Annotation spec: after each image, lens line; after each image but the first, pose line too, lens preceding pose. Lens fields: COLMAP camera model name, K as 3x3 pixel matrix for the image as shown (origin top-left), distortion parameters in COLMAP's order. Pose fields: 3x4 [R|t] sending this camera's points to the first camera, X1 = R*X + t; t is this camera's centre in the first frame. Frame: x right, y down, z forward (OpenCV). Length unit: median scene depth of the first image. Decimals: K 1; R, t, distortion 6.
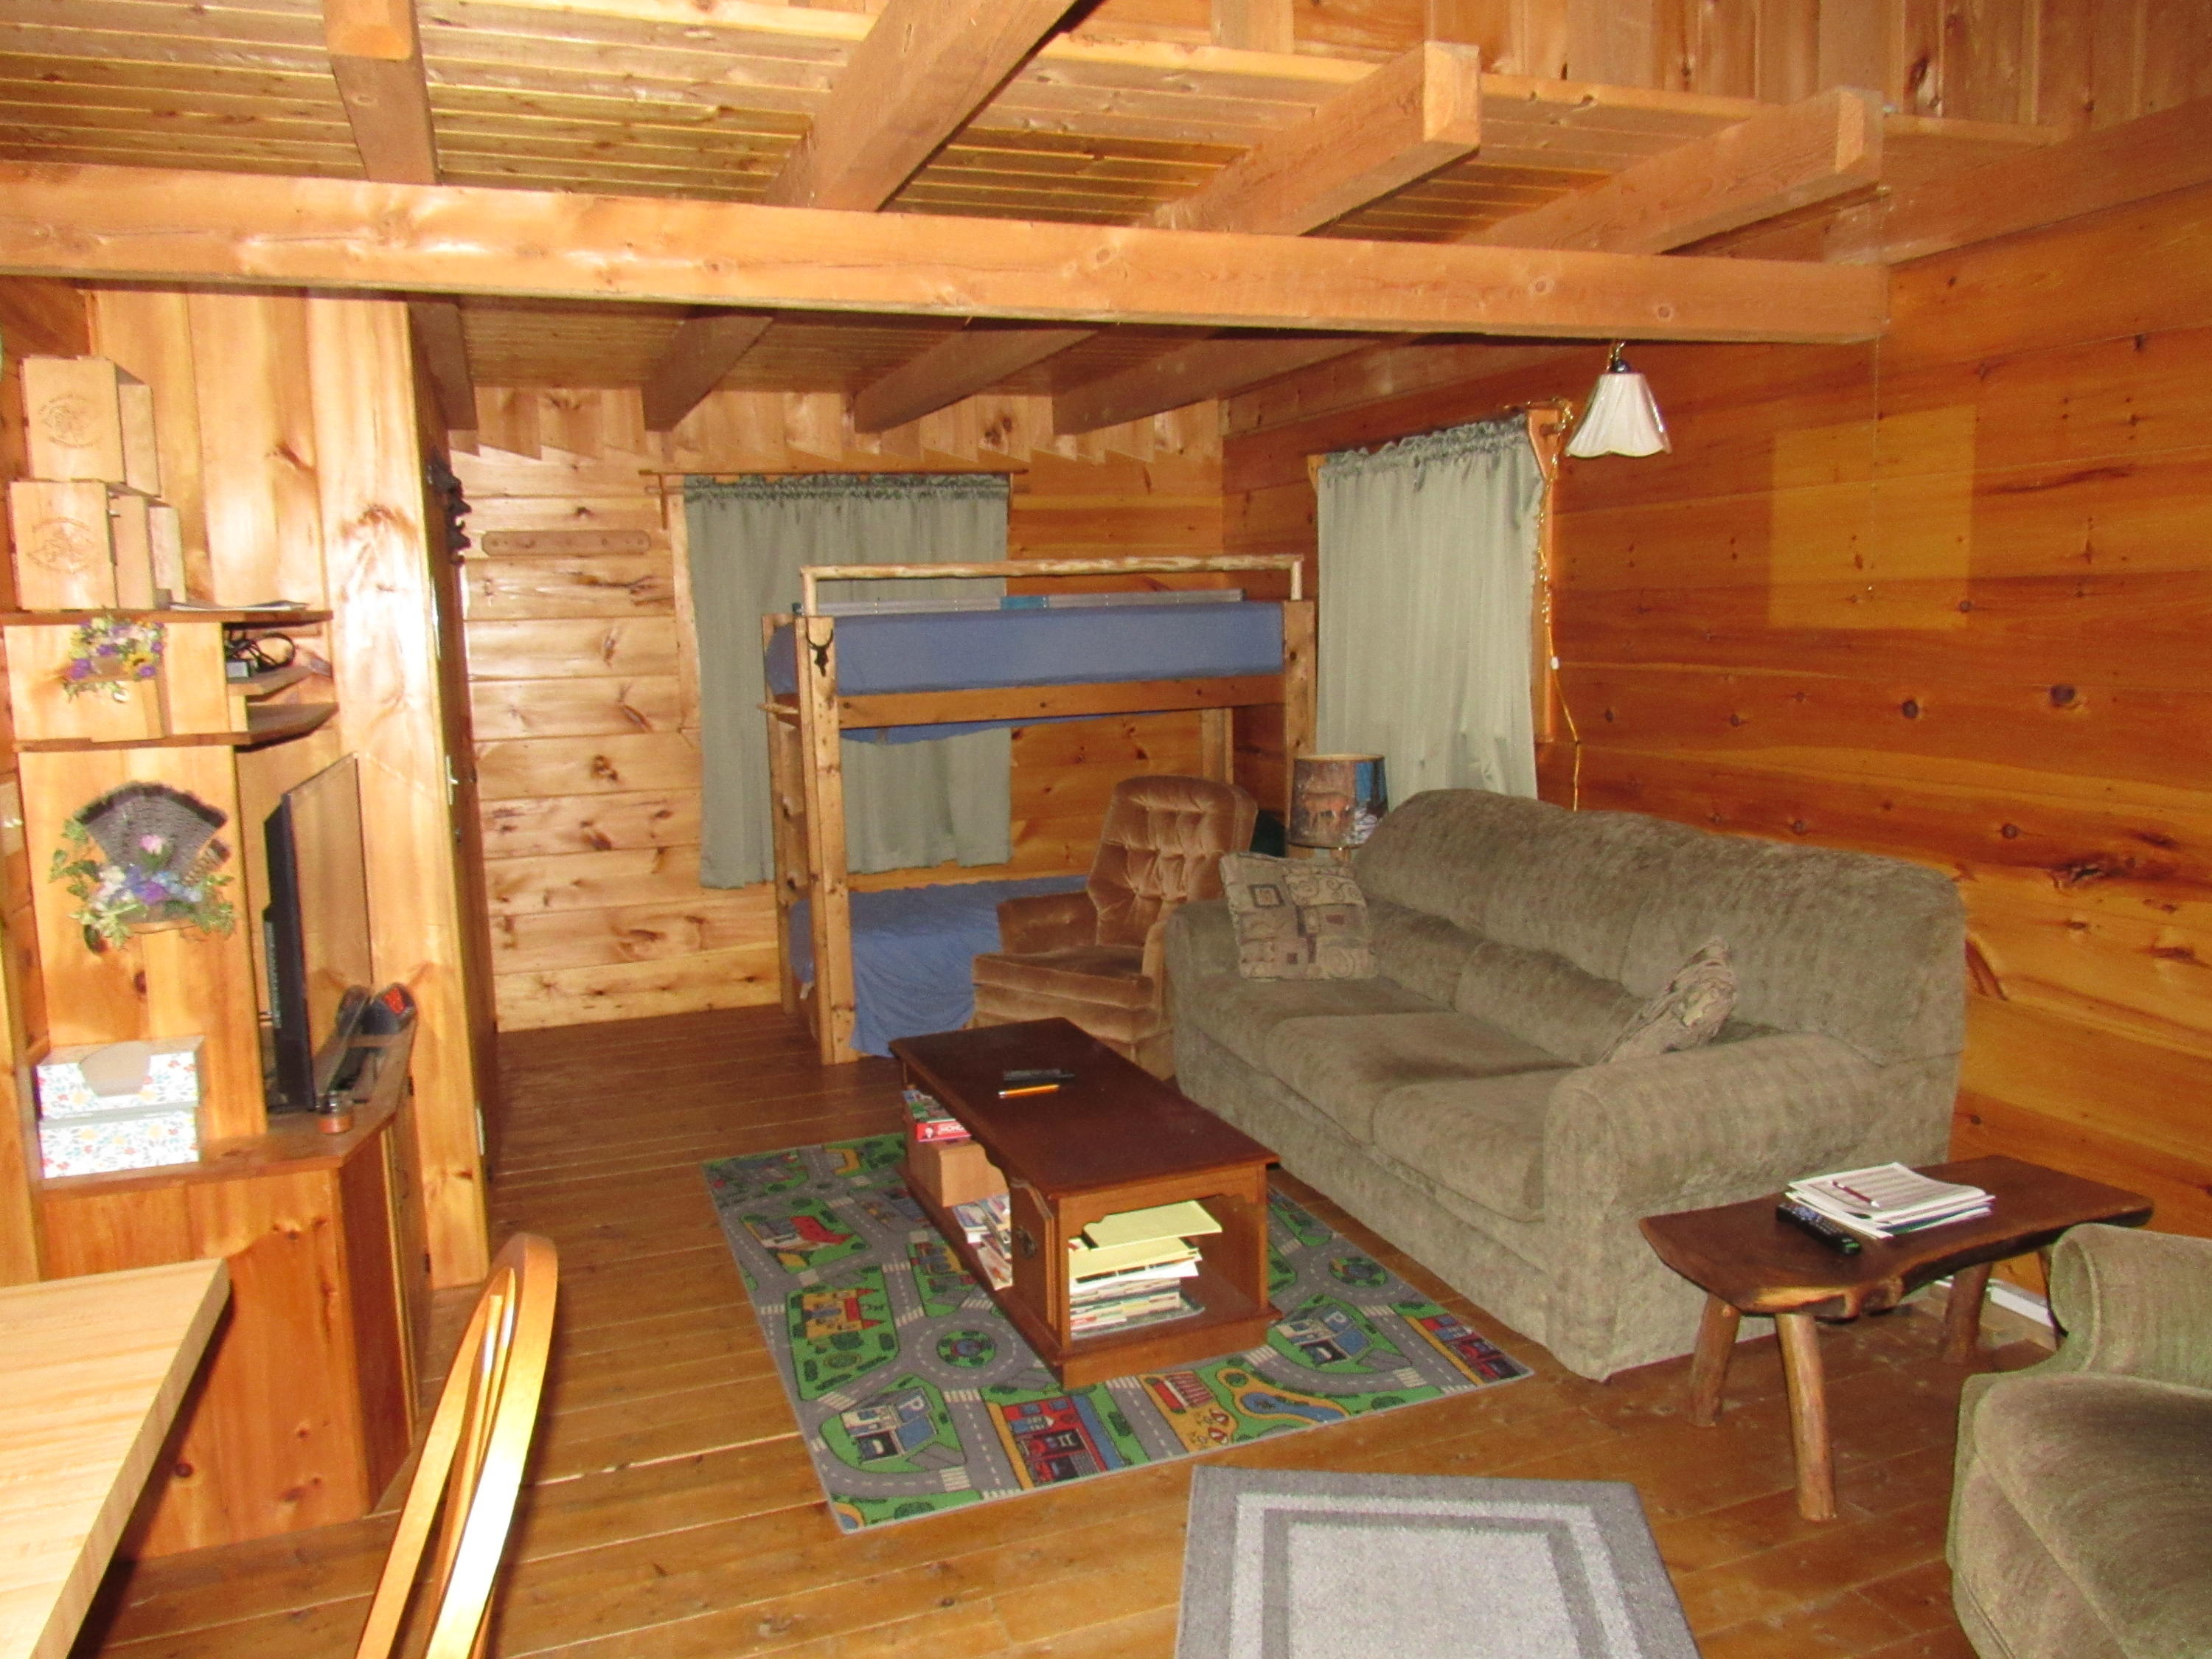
lens RADIAL K [[1612.1, 0, 1102.2], [0, 1612.1, 822.5], [0, 0, 1]] dist [-0.015765, 0.013736]
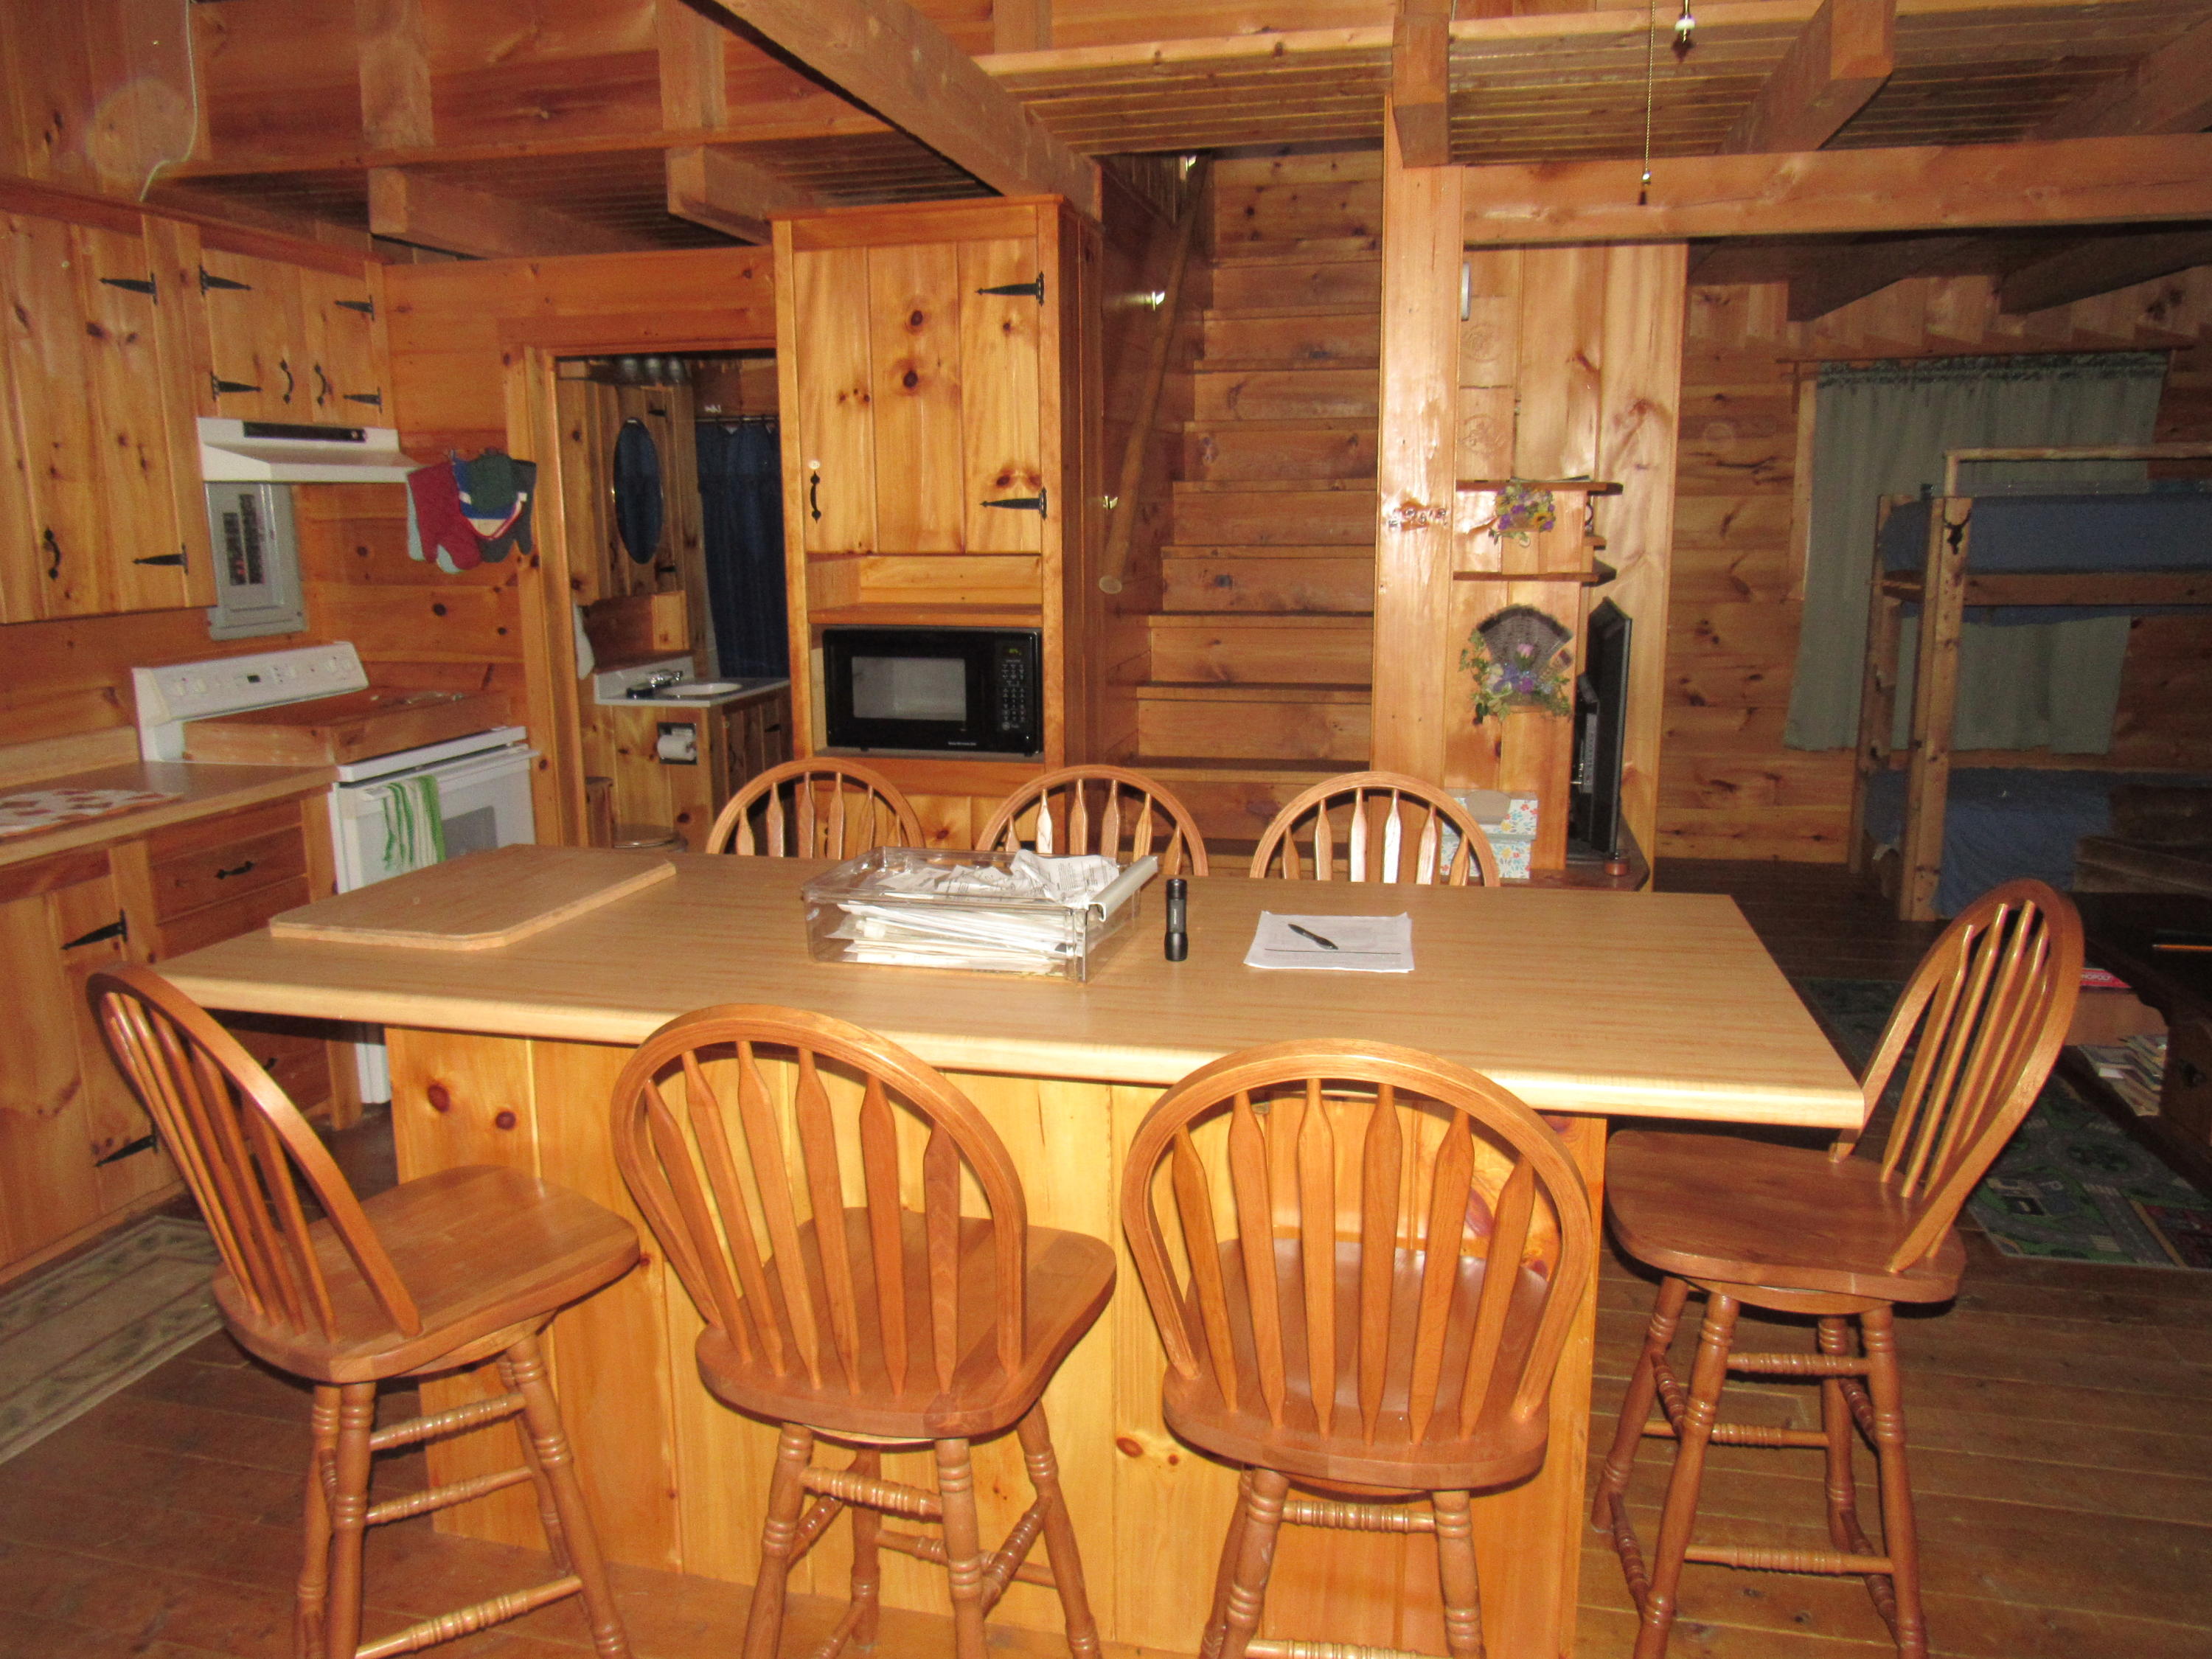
lens RADIAL K [[1612.1, 0, 1113.4], [0, 1612.1, 832.9], [0, 0, 1]] dist [-0.015765, 0.013736]
pose [[0.846062, 0.122453, -0.518829, -0.064661], [-0.081638, 0.991542, 0.100893, 0.026215], [0.526796, -0.043006, 0.848903, -0.173003]]
